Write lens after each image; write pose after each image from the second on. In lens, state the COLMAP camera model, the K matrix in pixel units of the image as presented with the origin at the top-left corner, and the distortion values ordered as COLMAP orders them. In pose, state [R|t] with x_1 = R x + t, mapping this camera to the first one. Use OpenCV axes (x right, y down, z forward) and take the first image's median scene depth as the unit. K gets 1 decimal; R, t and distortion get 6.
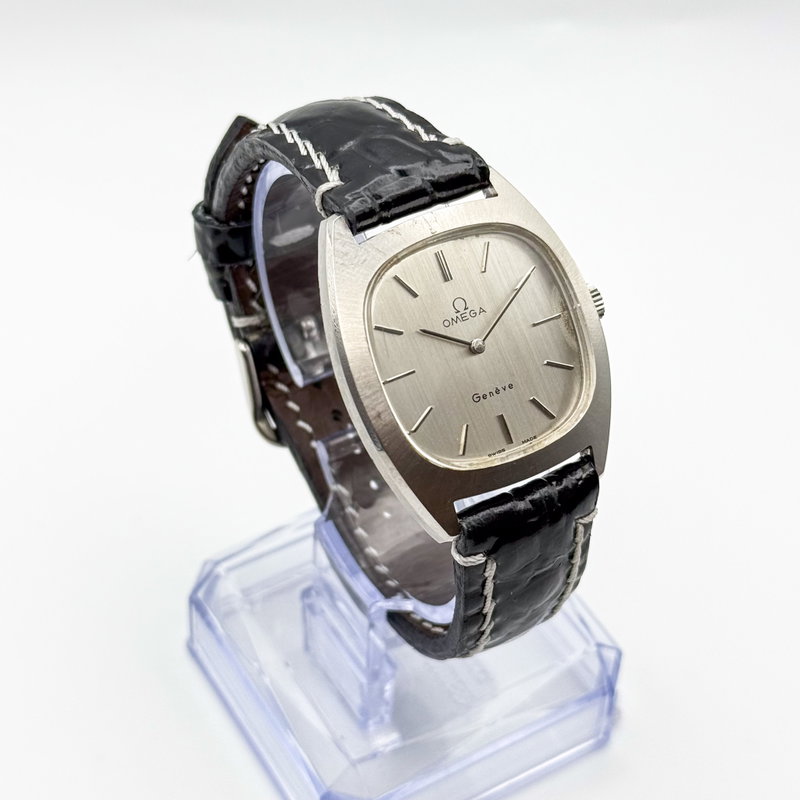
lens RADIAL K [[1771.5, 0, 400.0], [0, 1771.5, 400.0], [0, 0, 1]] dist [0.030144, 0.113341]
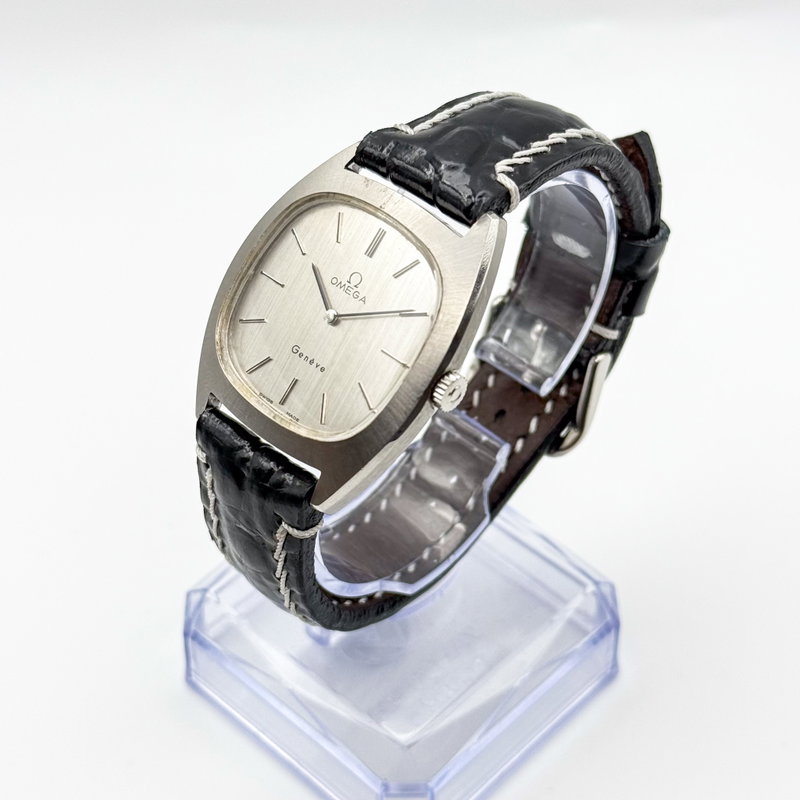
lens RADIAL K [[1771.5, 0, 400.0], [0, 1771.5, 400.0], [0, 0, 1]] dist [0.030144, 0.113341]
pose [[0.283499, 0.653796, -0.701555, 0.791248], [-0.652295, 0.667728, 0.358679, -0.385146], [0.702951, 0.355936, 0.615768, 0.421513]]
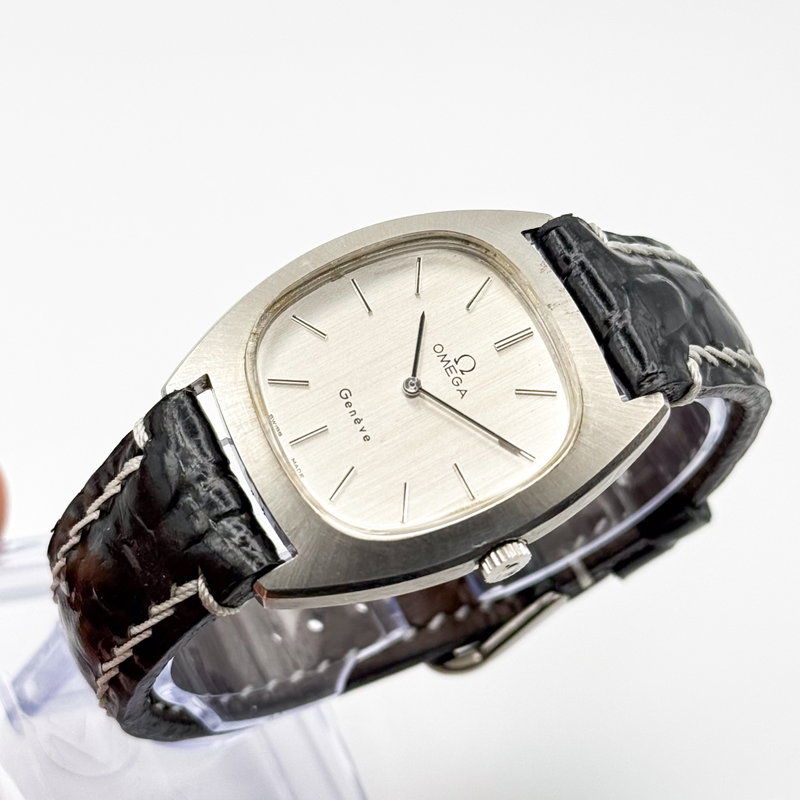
lens RADIAL K [[2006.8, 0, 400.0], [0, 2006.8, 400.0], [0, 0, 1]] dist [0.092263, 0.123327]
pose [[0.055429, 0.707262, -0.704775, 0.650419], [-0.978130, 0.180188, 0.103896, -0.112688], [0.200473, 0.683602, 0.701782, 0.398941]]
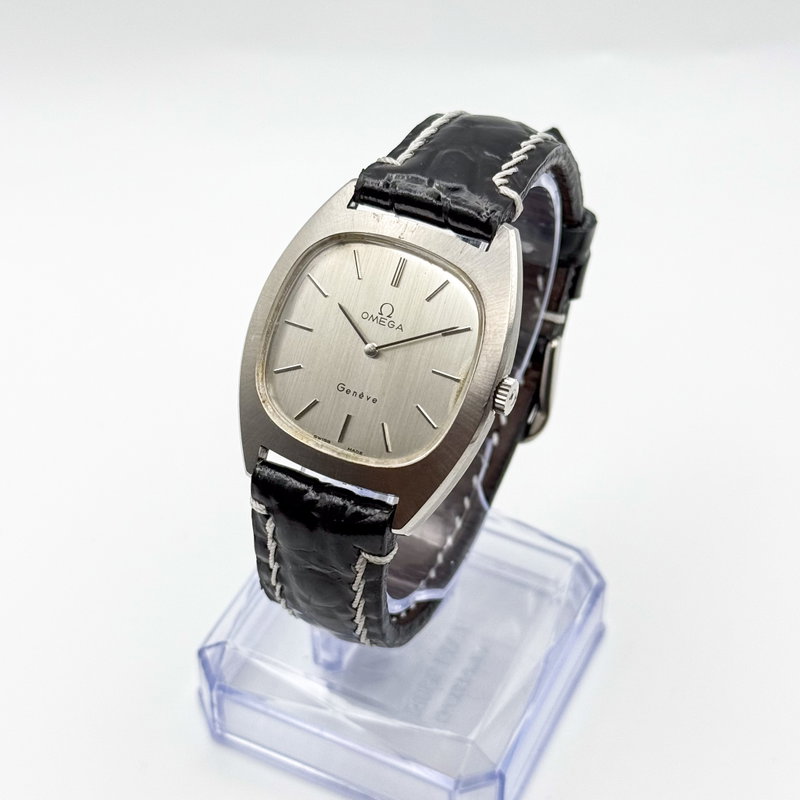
lens RADIAL K [[1771.5, 0, 400.0], [0, 1771.5, 400.0], [0, 0, 1]] dist [0.030144, 0.113341]
pose [[0.559288, 0.564088, -0.607455, 0.707185], [-0.567608, 0.794645, 0.215313, -0.242151], [0.604167, 0.224374, 0.764617, 0.211074]]
